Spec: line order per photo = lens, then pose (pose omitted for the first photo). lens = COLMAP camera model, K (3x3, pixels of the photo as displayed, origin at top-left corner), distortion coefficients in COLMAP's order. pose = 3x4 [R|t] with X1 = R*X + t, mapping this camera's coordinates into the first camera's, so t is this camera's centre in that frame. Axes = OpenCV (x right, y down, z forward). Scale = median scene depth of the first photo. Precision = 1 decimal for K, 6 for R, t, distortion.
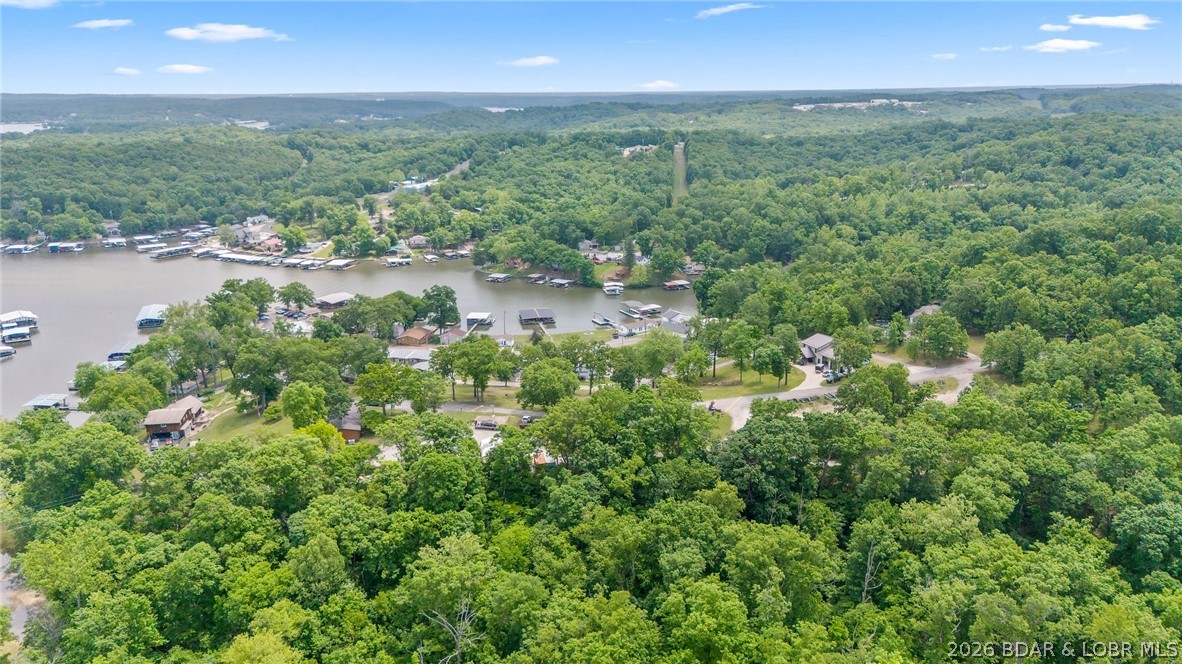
lens RADIAL K [[877.4, 0, 598.3], [0, 877.4, 334.1], [0, 0, 1]] dist [0.062280, -0.066338]
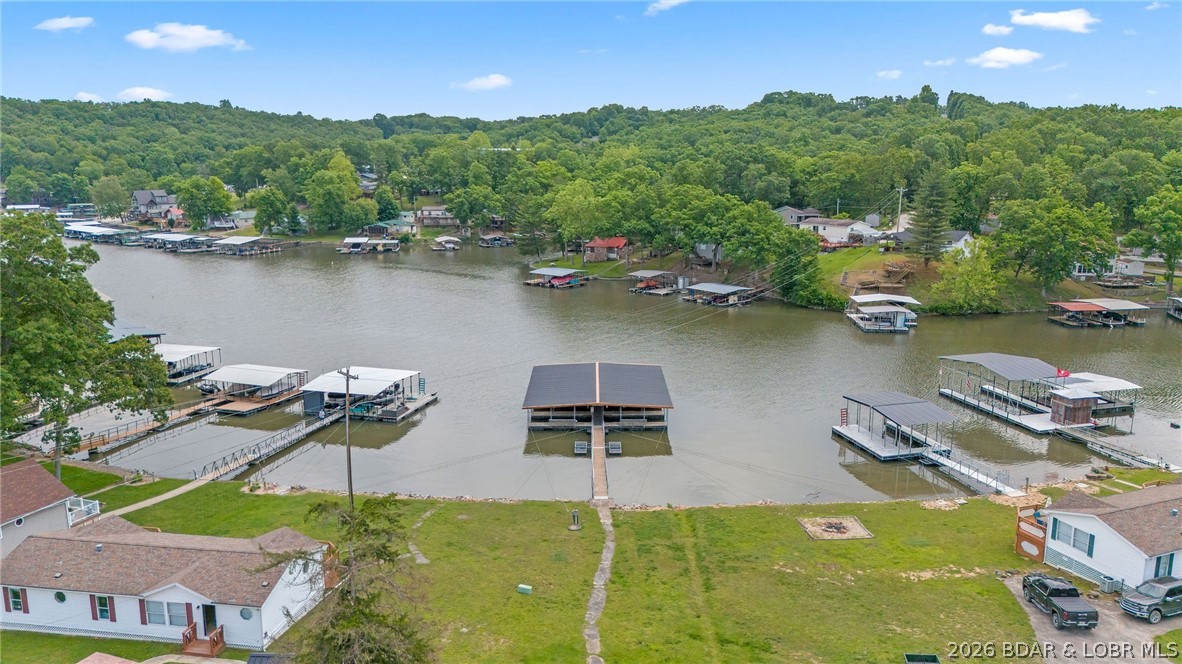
lens RADIAL K [[877.4, 0, 598.3], [0, 877.4, 334.1], [0, 0, 1]] dist [0.062280, -0.066338]
pose [[0.979500, 0.050840, -0.194921, -0.019830], [-0.062521, 0.996569, -0.054242, -0.020035], [0.191495, 0.065316, 0.979318, 0.644011]]
